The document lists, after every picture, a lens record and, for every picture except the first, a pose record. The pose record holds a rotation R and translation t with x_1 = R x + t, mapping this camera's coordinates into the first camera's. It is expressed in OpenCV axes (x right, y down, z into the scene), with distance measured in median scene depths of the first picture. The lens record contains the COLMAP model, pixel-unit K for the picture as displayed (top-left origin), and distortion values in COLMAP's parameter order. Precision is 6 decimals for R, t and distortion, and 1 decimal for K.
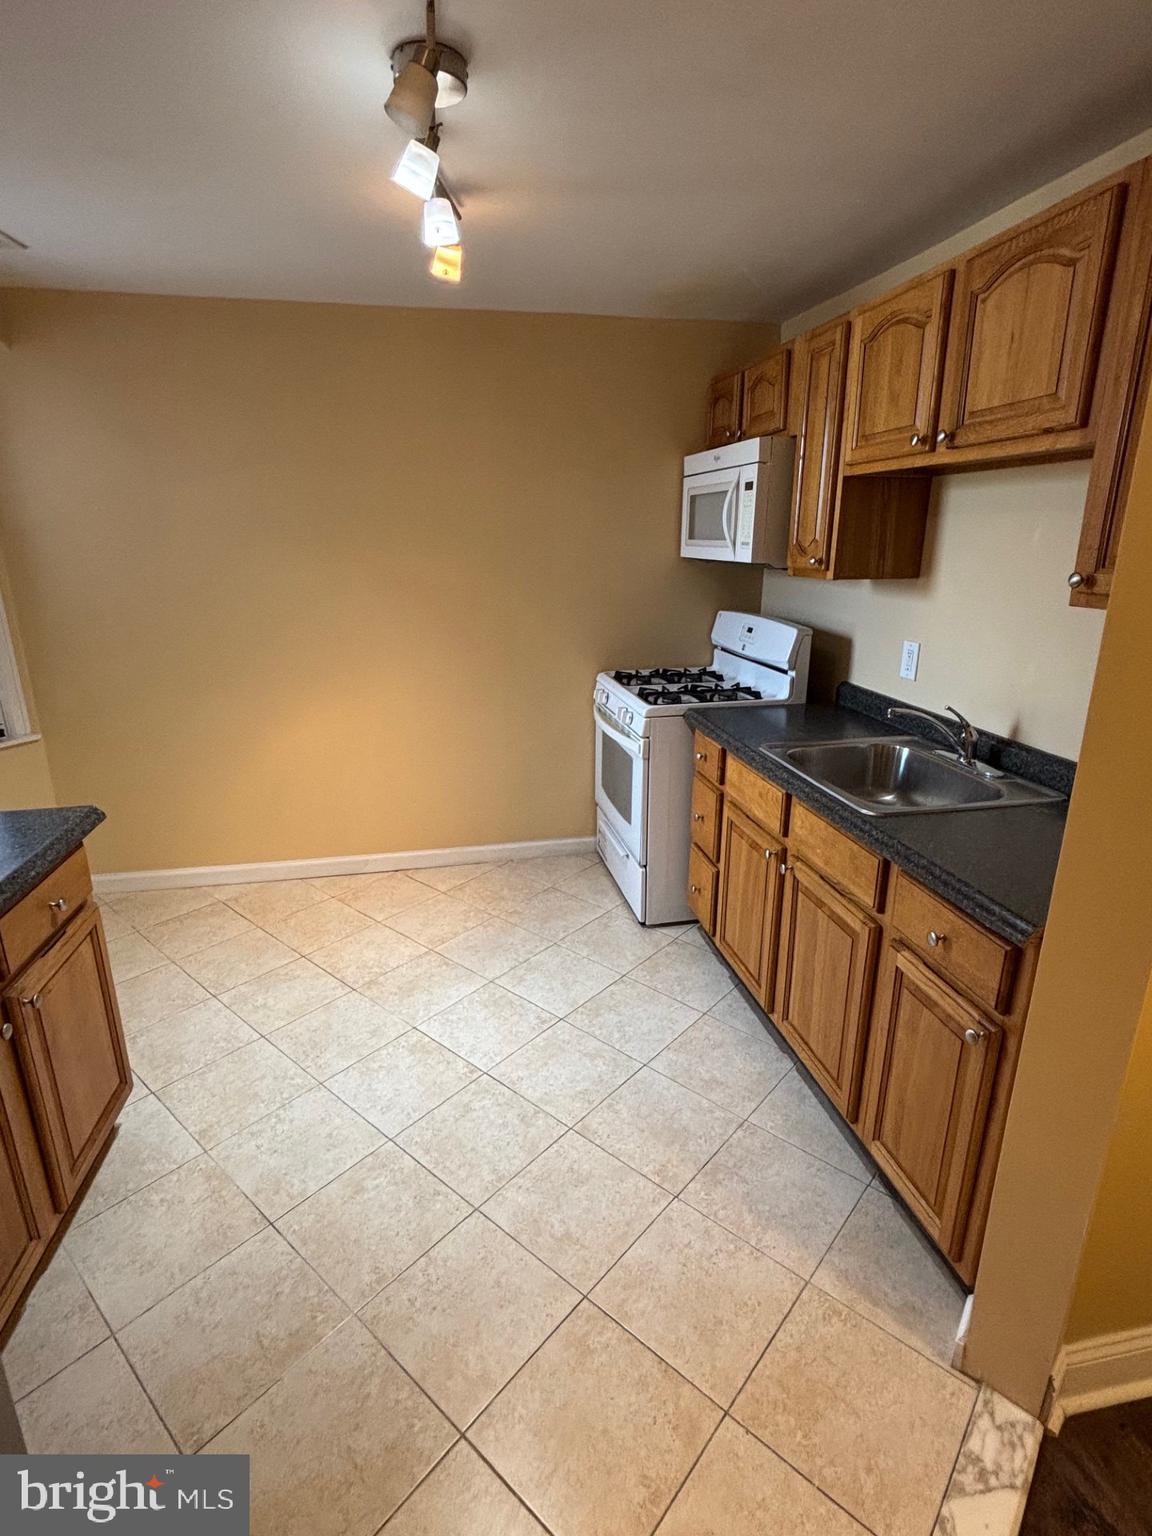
lens RADIAL K [[781.8, 0, 585.4], [0, 781.8, 766.0], [0, 0, 1]] dist [0.003266, 0.000107]
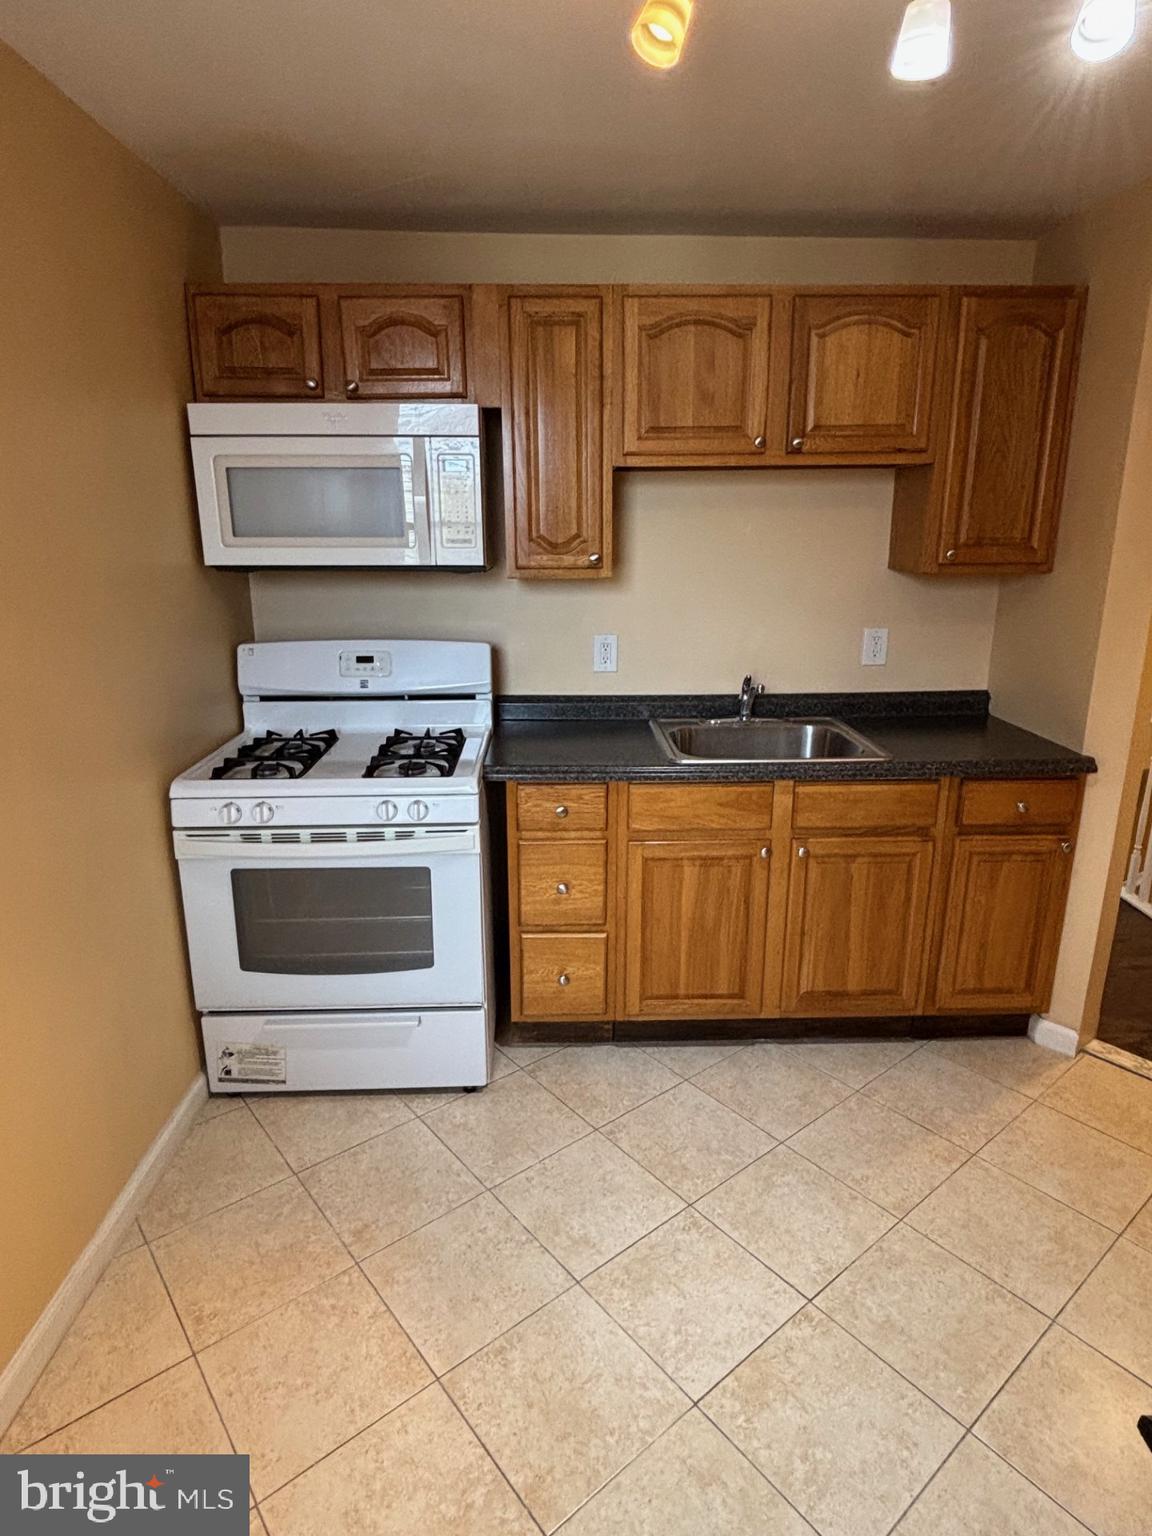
lens RADIAL K [[886.4, 0, 576.6], [0, 886.4, 769.6], [0, 0, 1]] dist [0.015543, -0.008607]
pose [[0.157480, -0.256925, 0.953514, -0.791313], [0.286956, 0.935804, 0.204761, -0.264867], [-0.944911, 0.241371, 0.221096, 0.914293]]
